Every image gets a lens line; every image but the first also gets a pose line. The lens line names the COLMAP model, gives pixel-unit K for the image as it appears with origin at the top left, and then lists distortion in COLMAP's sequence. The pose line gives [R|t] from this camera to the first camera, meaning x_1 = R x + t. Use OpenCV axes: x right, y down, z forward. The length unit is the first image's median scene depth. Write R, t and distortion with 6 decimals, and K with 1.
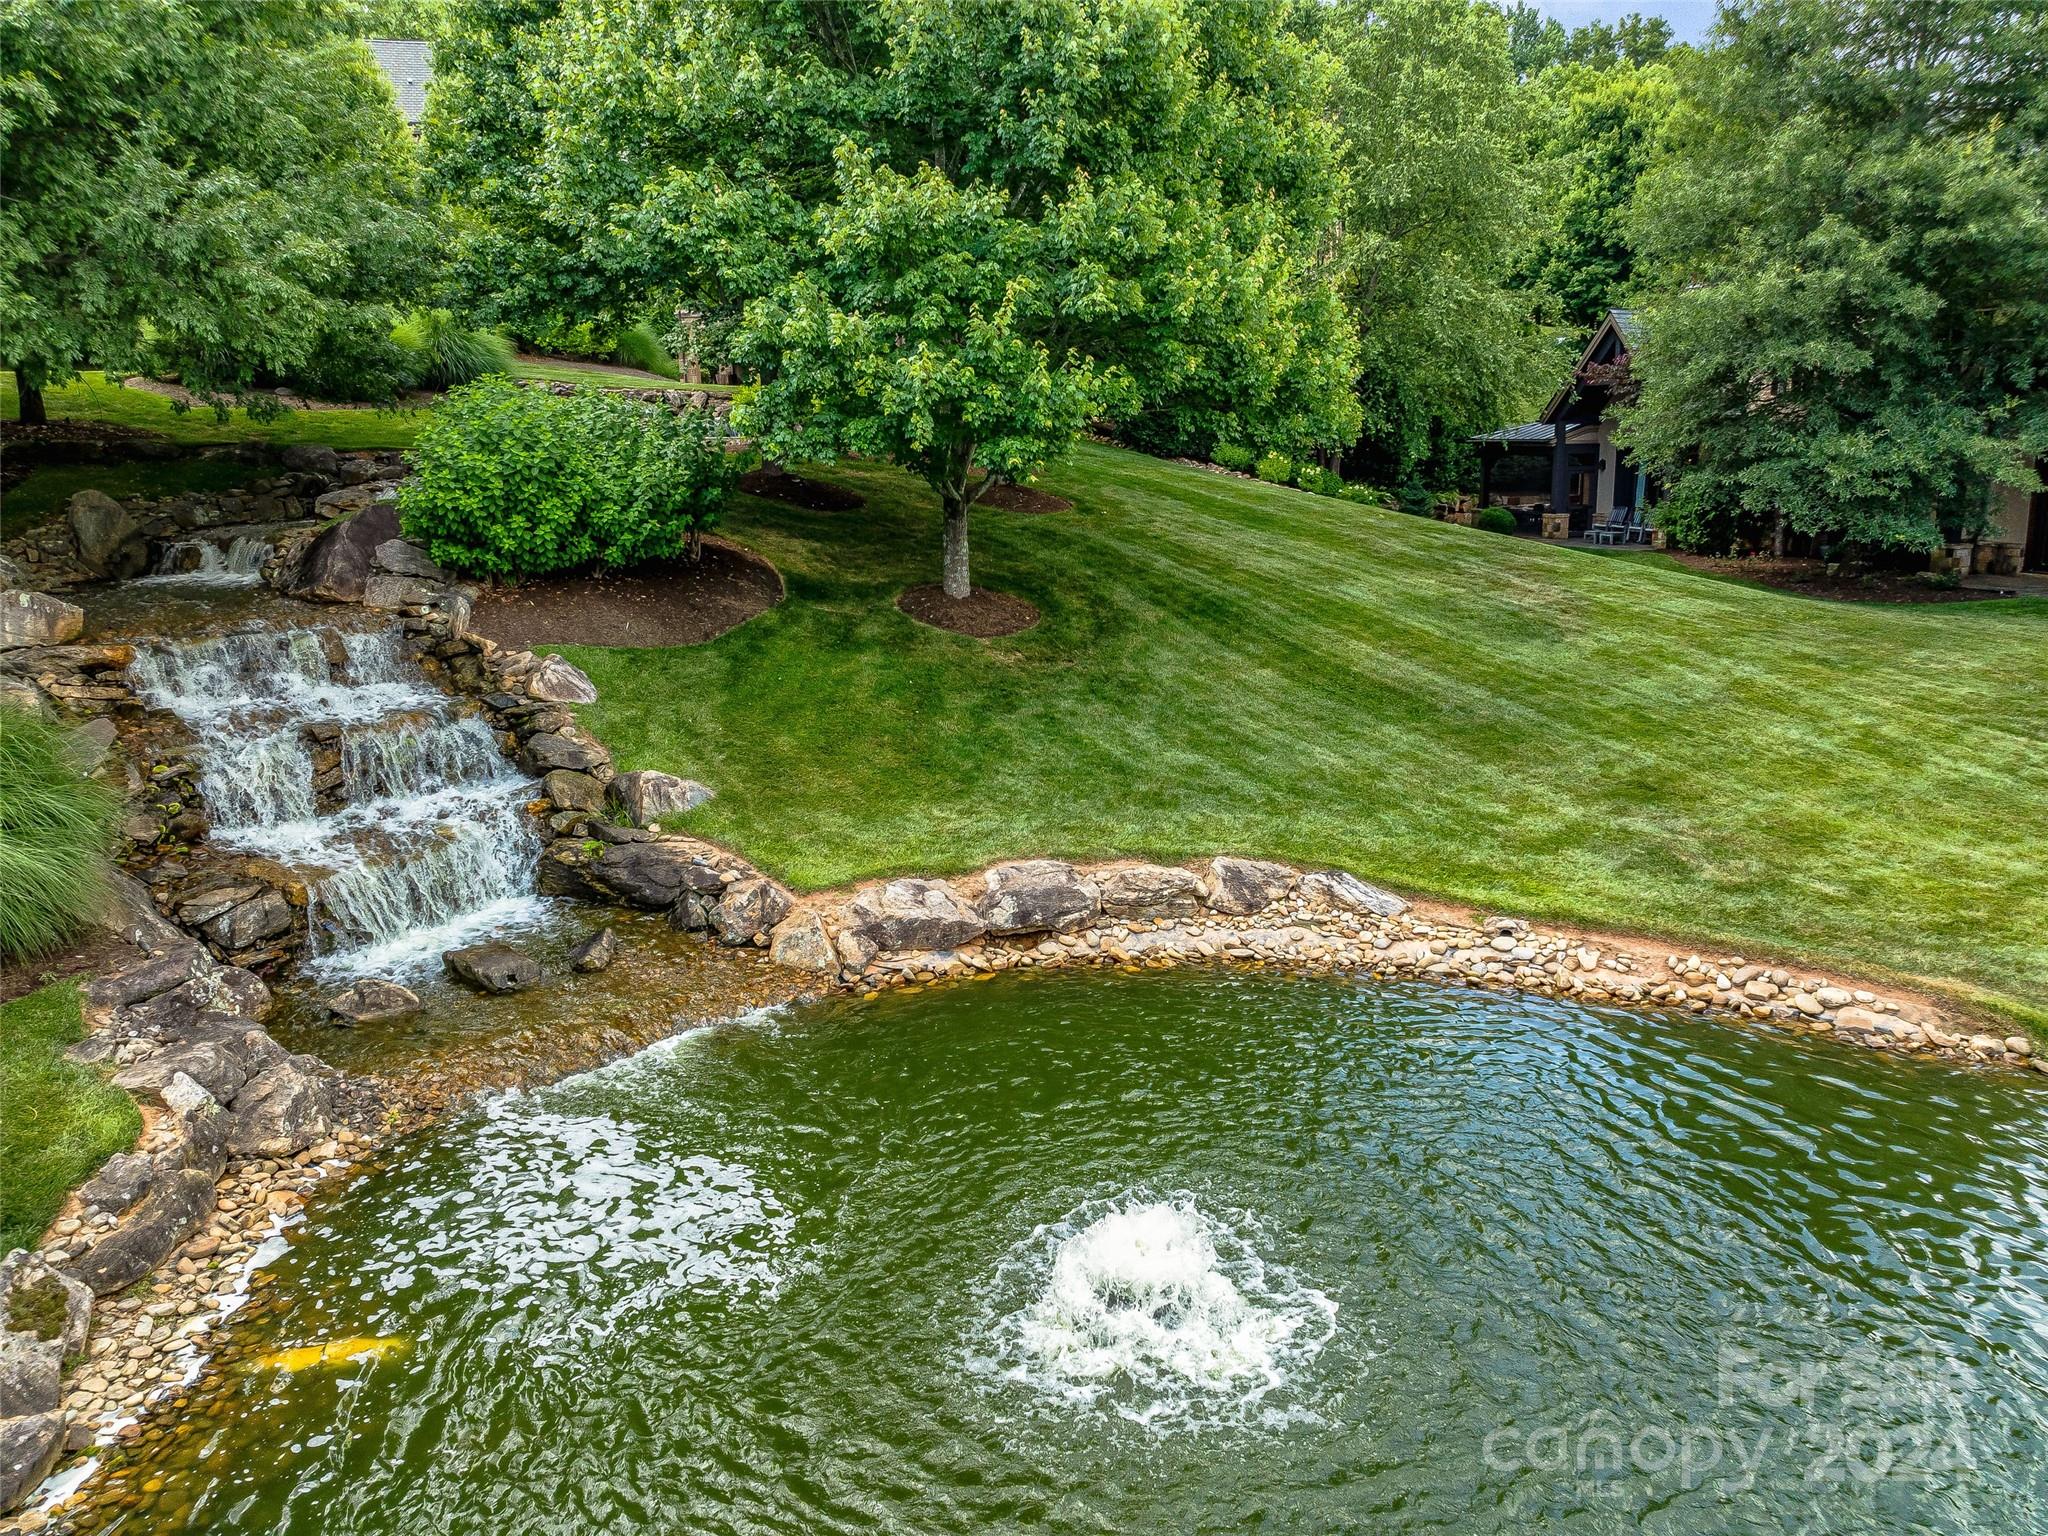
lens RADIAL K [[1396.8, 0, 1013.1], [0, 1396.8, 774.4], [0, 0, 1]] dist [-0.028550, -0.000596]
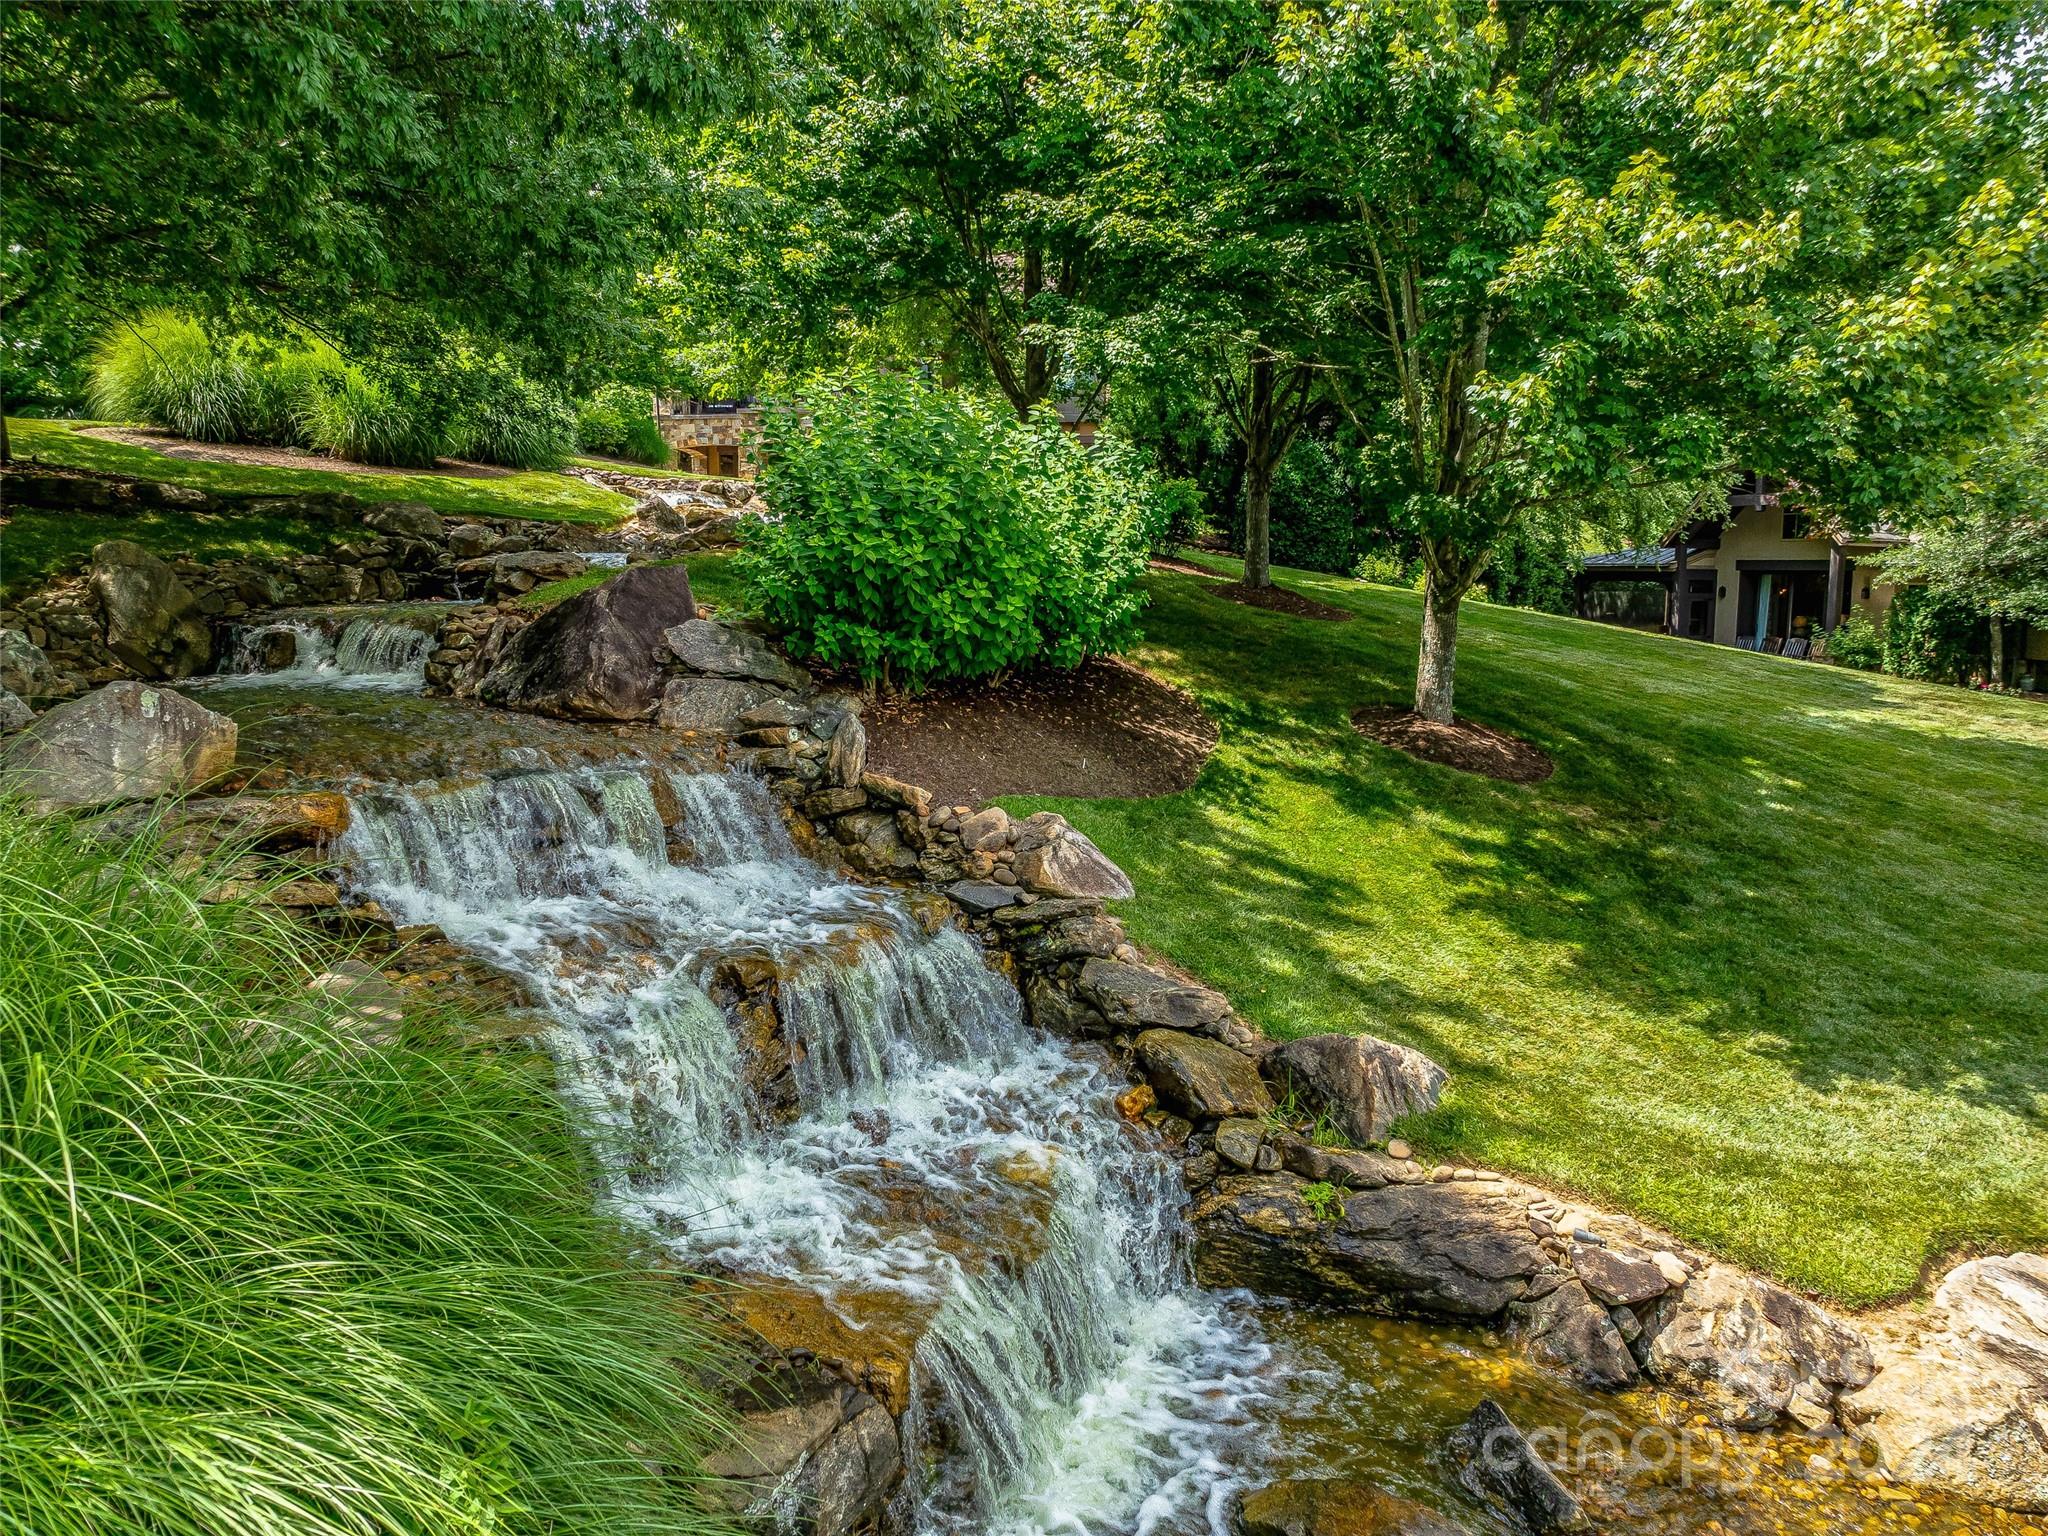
lens RADIAL K [[1396.8, 0, 1036.0], [0, 1396.8, 761.7], [0, 0, 1]] dist [-0.028550, -0.000596]
pose [[0.993940, 0.007459, 0.109674, -0.419692], [0.003934, 0.994643, -0.103295, -0.049751], [-0.109857, 0.103101, 0.988586, 0.442953]]
